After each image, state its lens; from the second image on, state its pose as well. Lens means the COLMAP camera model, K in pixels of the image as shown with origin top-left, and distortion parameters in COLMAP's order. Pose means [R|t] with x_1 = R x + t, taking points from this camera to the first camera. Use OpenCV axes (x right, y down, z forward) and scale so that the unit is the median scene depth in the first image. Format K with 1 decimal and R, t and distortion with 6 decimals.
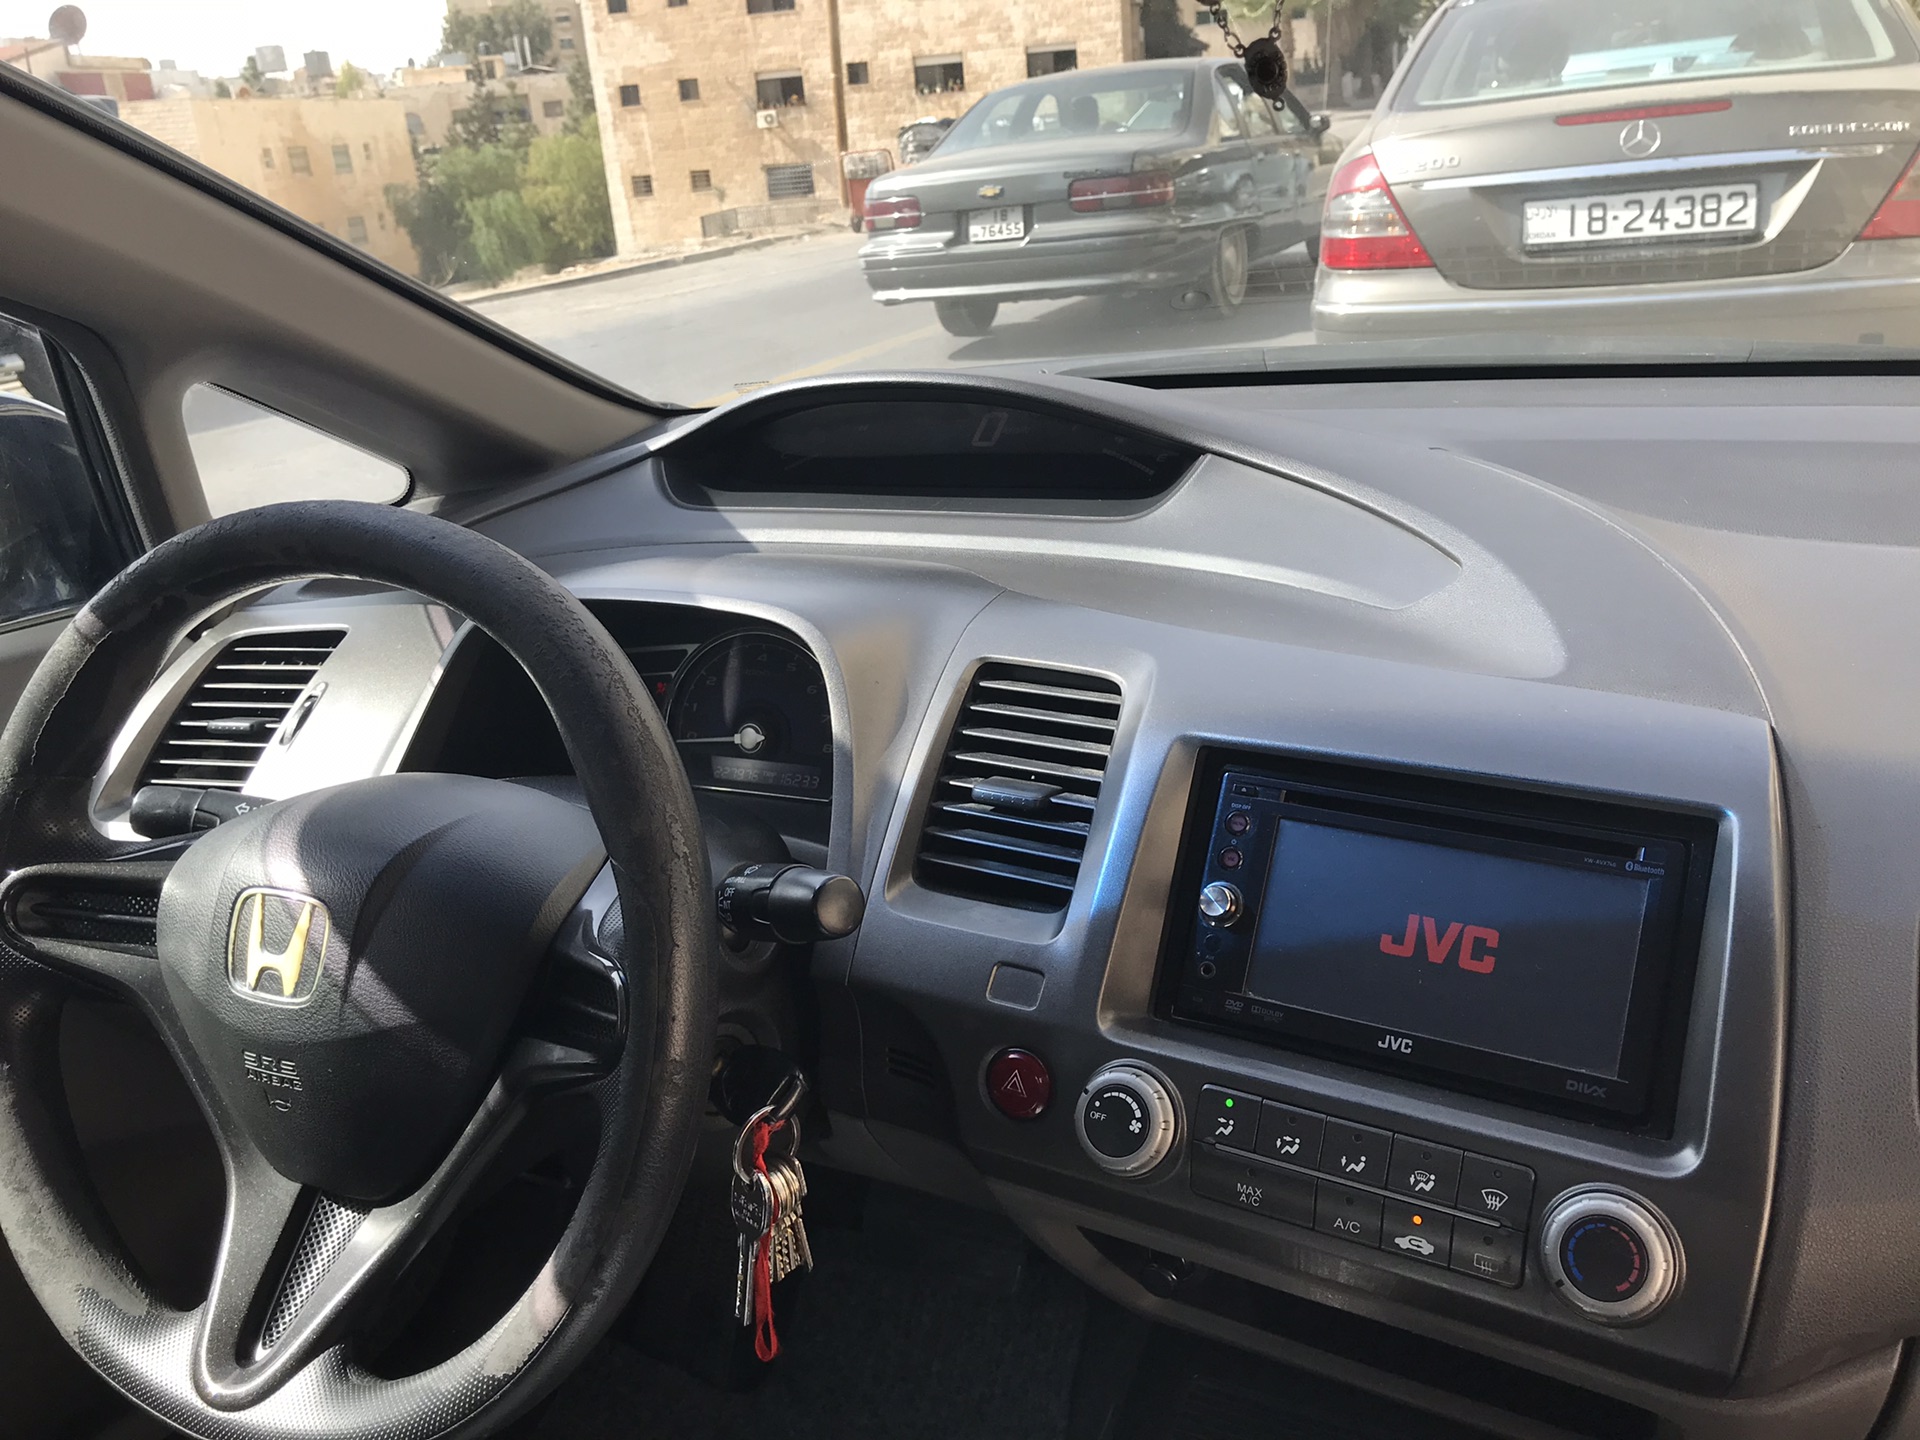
lens RADIAL K [[1578.8, 0, 948.3], [0, 1578.8, 712.6], [0, 0, 1]] dist [-0.005374, 0.003096]
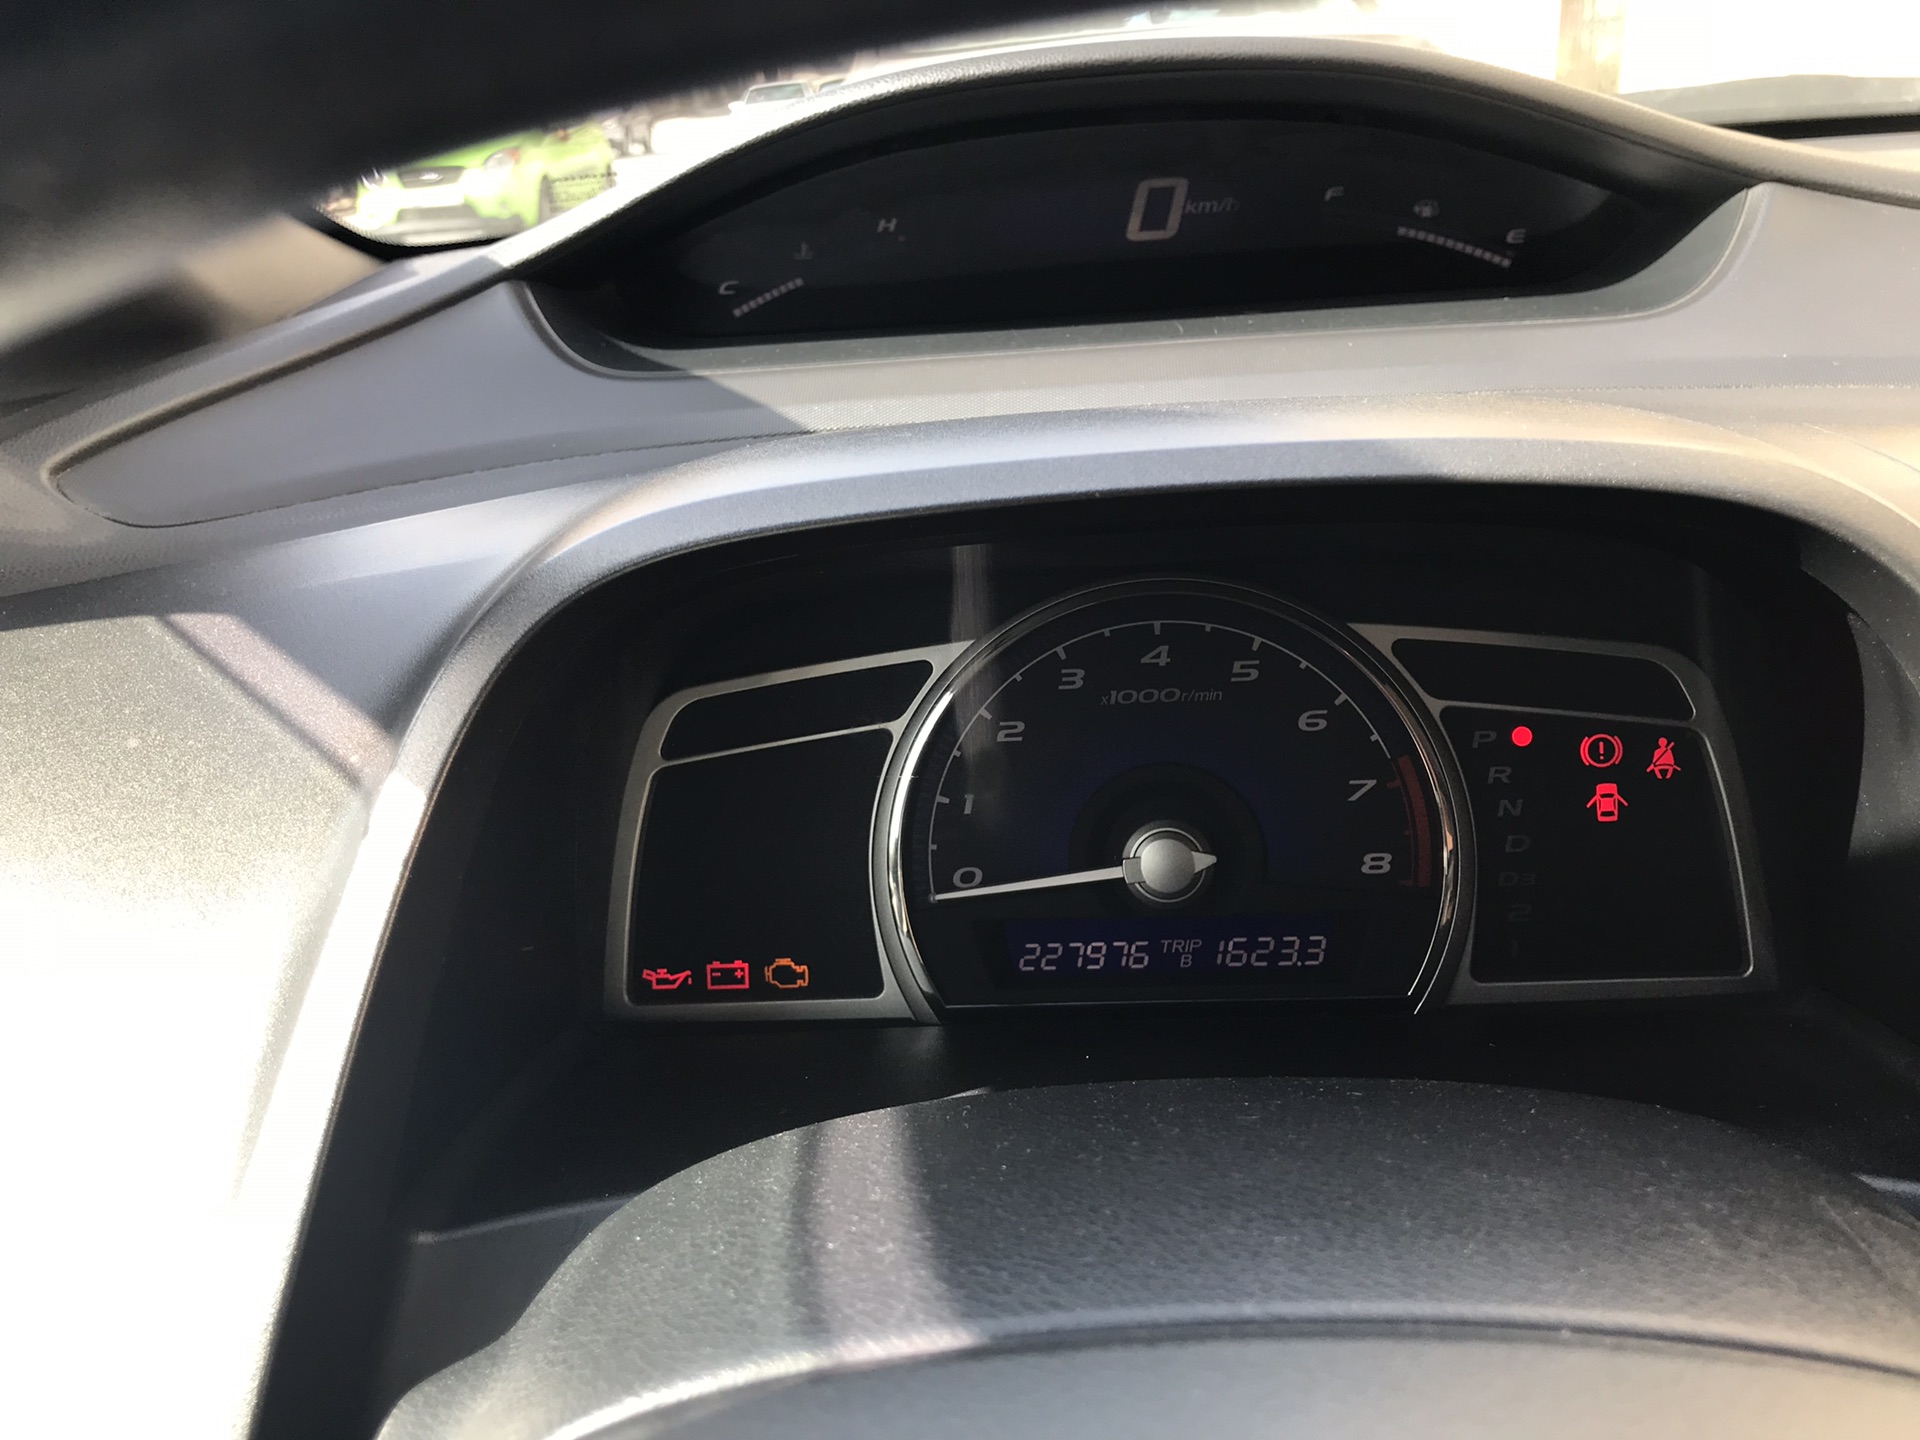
lens RADIAL K [[1580.1, 0, 959.1], [0, 1580.1, 712.3], [0, 0, 1]] dist [-0.000281, -0.008541]
pose [[0.932900, -0.117163, 0.340545, -0.068483], [0.115796, 0.992973, 0.024411, -0.008423], [-0.341012, 0.016660, 0.939911, 0.147045]]
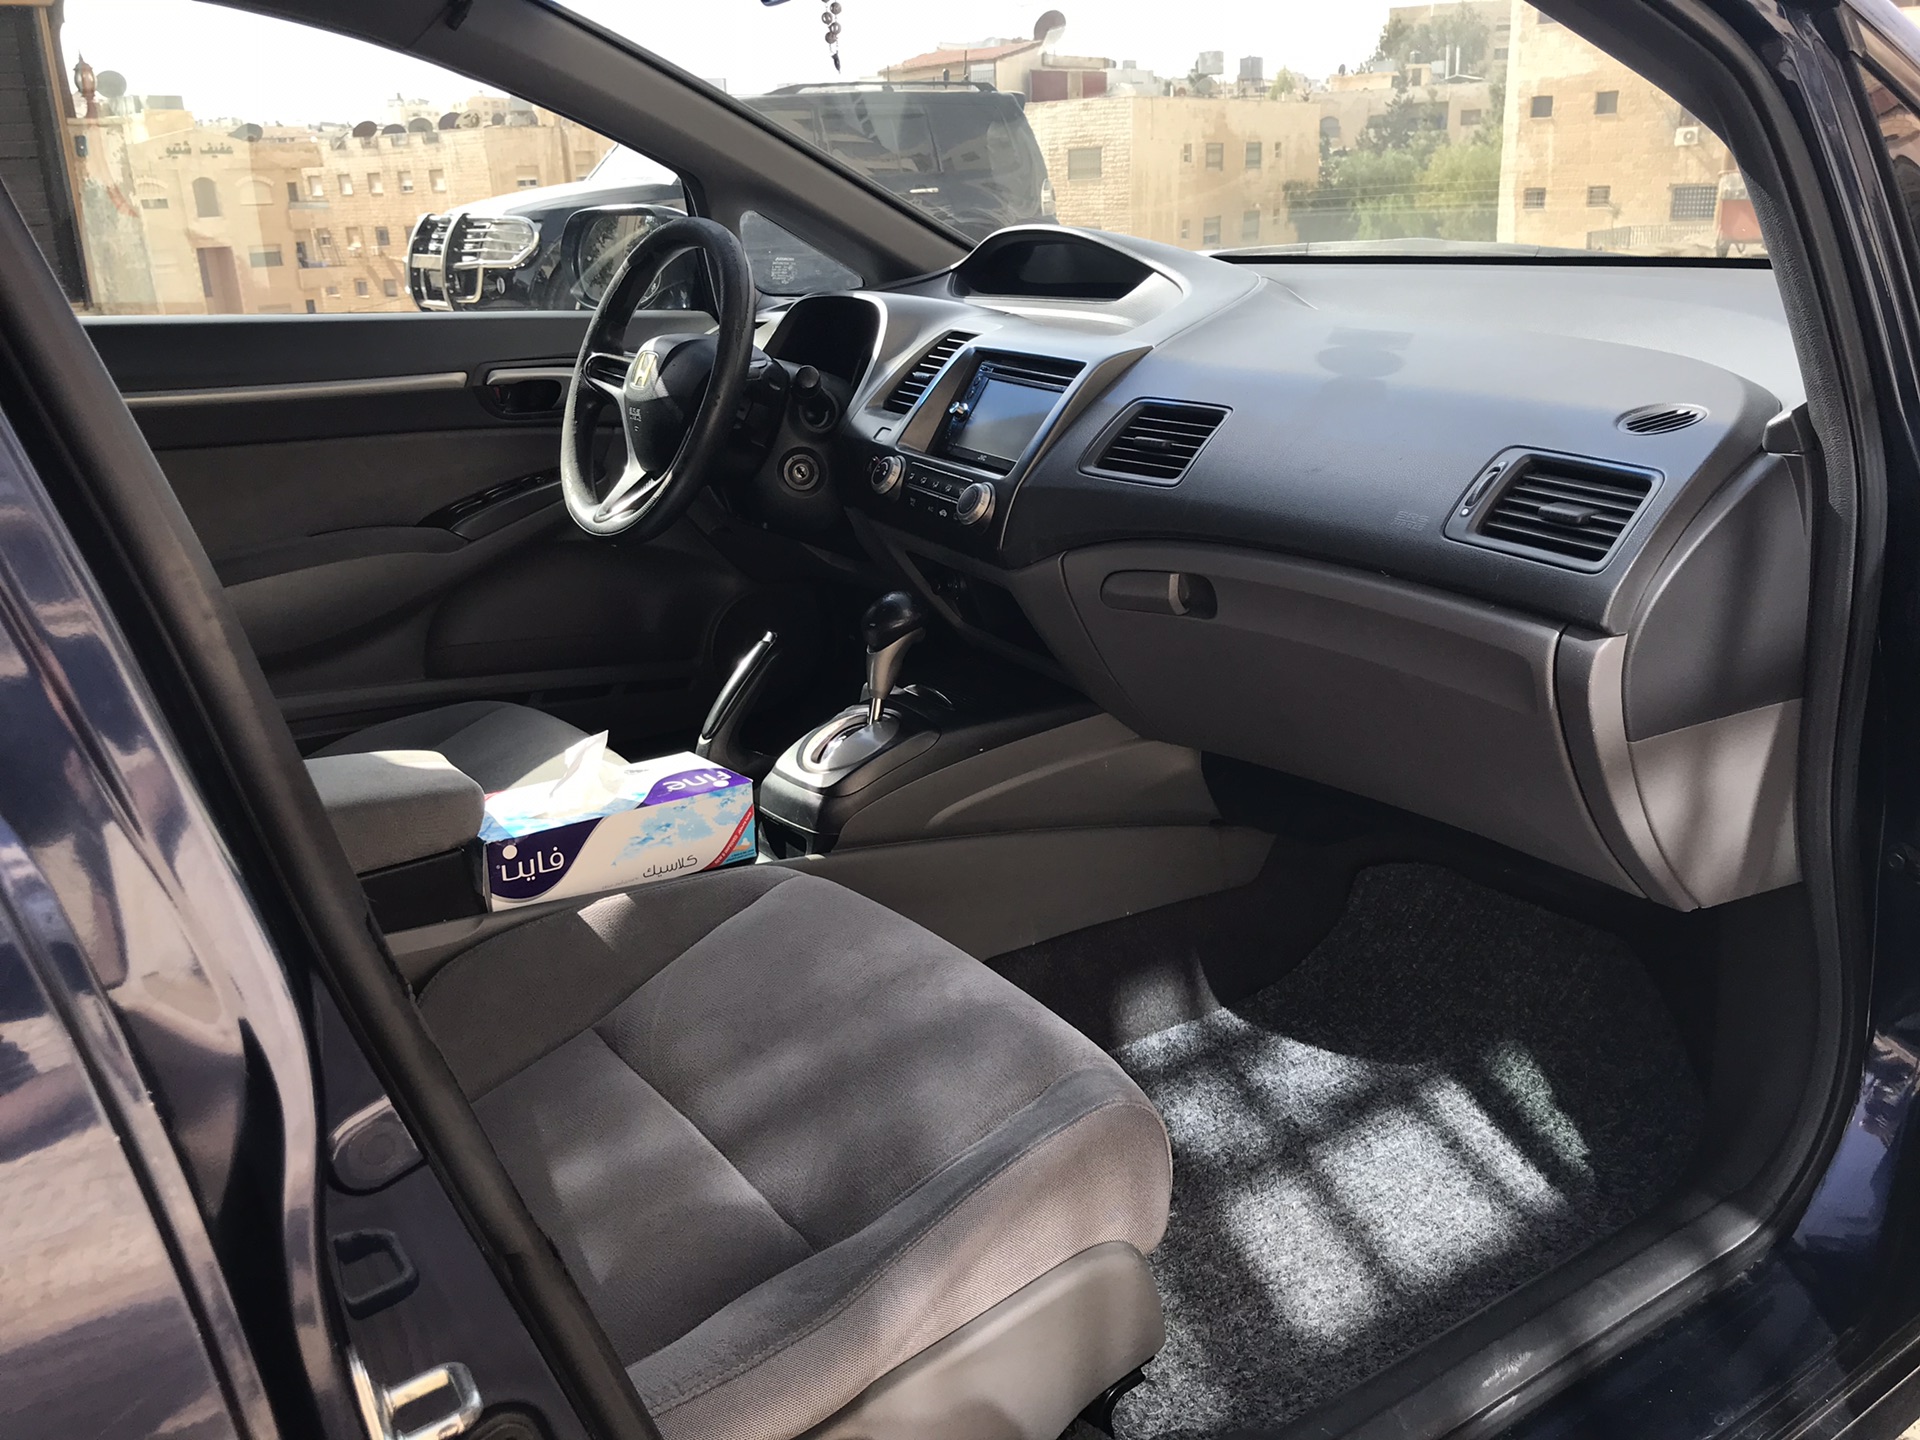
lens RADIAL K [[1591.3, 0, 967.4], [0, 1591.3, 676.0], [0, 0, 1]] dist [0.000405, 0.007376]
pose [[0.863027, 0.200639, -0.463603, 0.228516], [-0.213278, 0.976655, 0.025647, 0.074495], [0.457926, 0.076742, 0.885672, -0.184934]]
